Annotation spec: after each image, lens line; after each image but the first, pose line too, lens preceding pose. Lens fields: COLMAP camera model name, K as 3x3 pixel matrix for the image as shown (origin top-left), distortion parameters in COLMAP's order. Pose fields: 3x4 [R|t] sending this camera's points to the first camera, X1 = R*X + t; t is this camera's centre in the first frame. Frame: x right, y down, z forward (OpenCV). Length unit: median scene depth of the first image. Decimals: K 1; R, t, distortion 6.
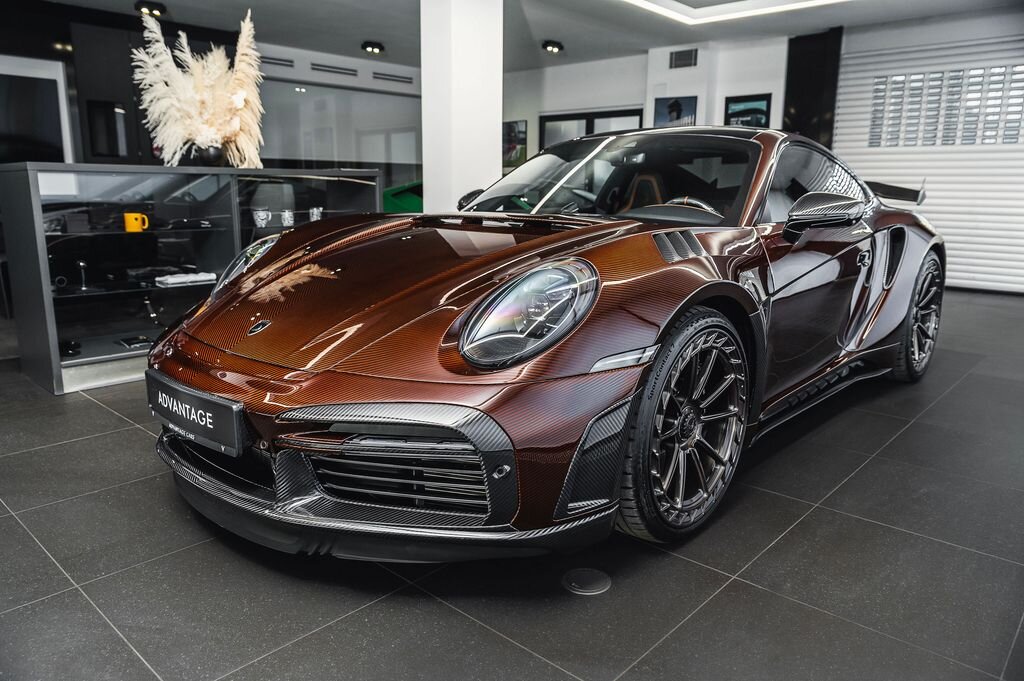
lens RADIAL K [[730.1, 0, 512.6], [0, 730.1, 337.5], [0, 0, 1]] dist [-0.008325, -0.001087]
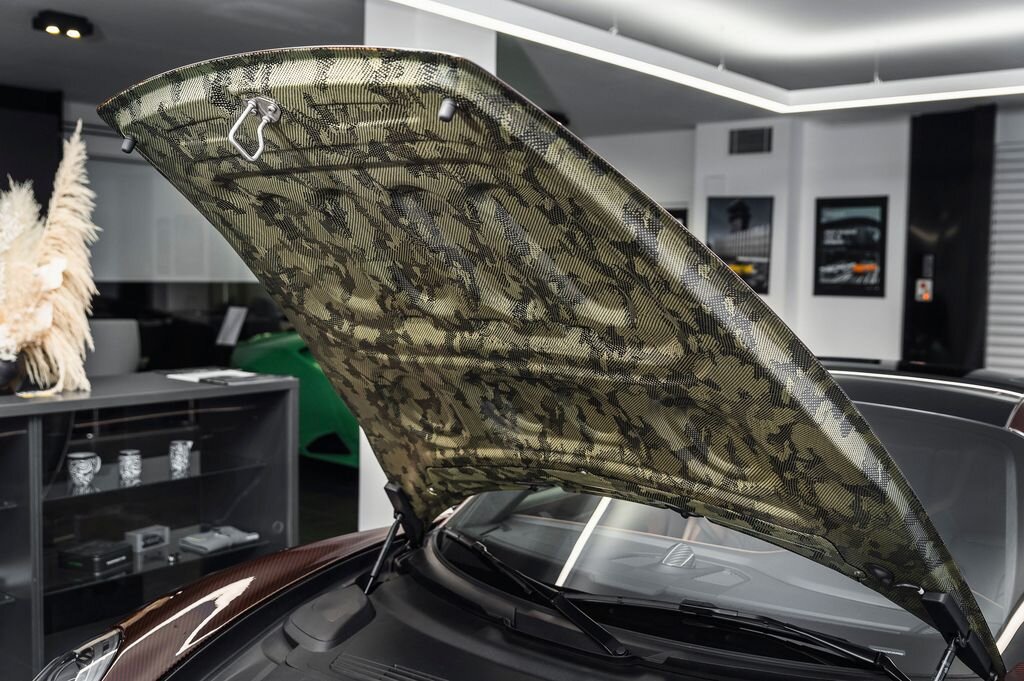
lens RADIAL K [[1078.5, 0, 511.2], [0, 1078.5, 341.5], [0, 0, 1]] dist [0.023768, 0.000000]
pose [[0.998987, 0.007412, 0.044391, -0.053241], [-0.001399, 0.990983, -0.133983, -0.158195], [-0.044983, 0.133785, 0.989989, 0.147613]]
